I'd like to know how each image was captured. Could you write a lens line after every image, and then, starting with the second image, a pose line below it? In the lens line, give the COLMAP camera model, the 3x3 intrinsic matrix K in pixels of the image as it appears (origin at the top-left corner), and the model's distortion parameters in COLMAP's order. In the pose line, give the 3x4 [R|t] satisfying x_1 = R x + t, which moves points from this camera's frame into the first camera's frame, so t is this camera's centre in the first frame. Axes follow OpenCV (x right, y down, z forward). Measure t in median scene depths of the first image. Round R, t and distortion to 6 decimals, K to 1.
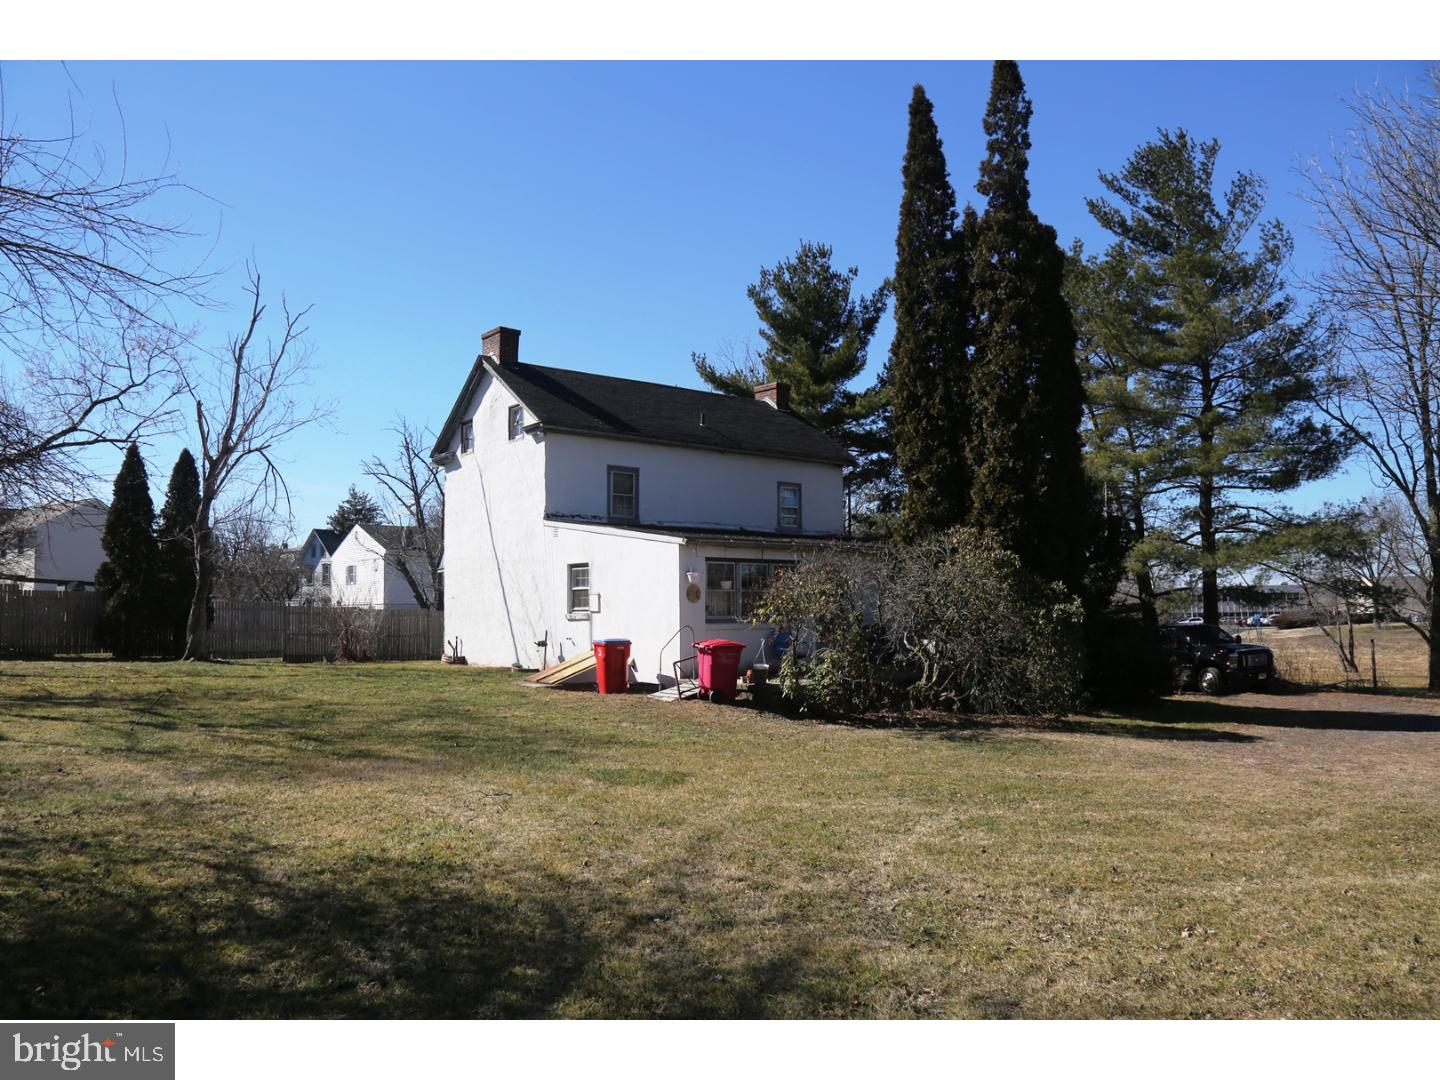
lens RADIAL K [[967.8, 0, 714.2], [0, 967.8, 551.1], [0, 0, 1]] dist [-0.058281, 0.001604]
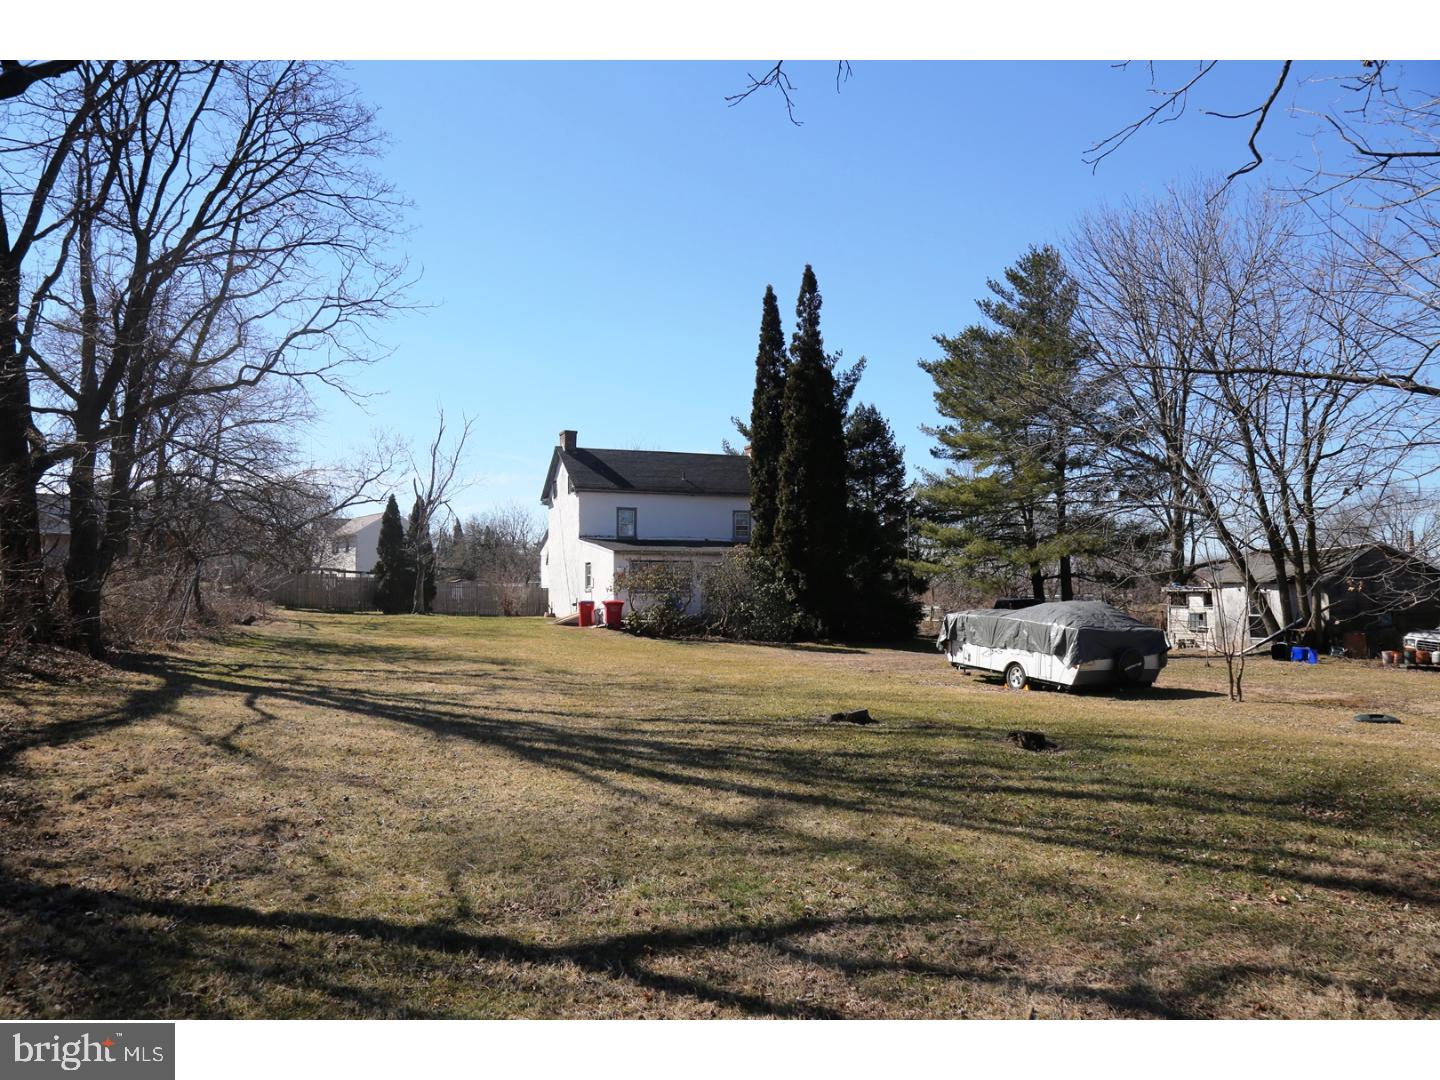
lens RADIAL K [[967.8, 0, 714.4], [0, 967.8, 575.8], [0, 0, 1]] dist [-0.058281, 0.001604]
pose [[0.959334, -0.000602, -0.282271, 0.566952], [0.012846, 0.999055, 0.041526, -0.033190], [0.281980, -0.043464, 0.958435, -0.676046]]
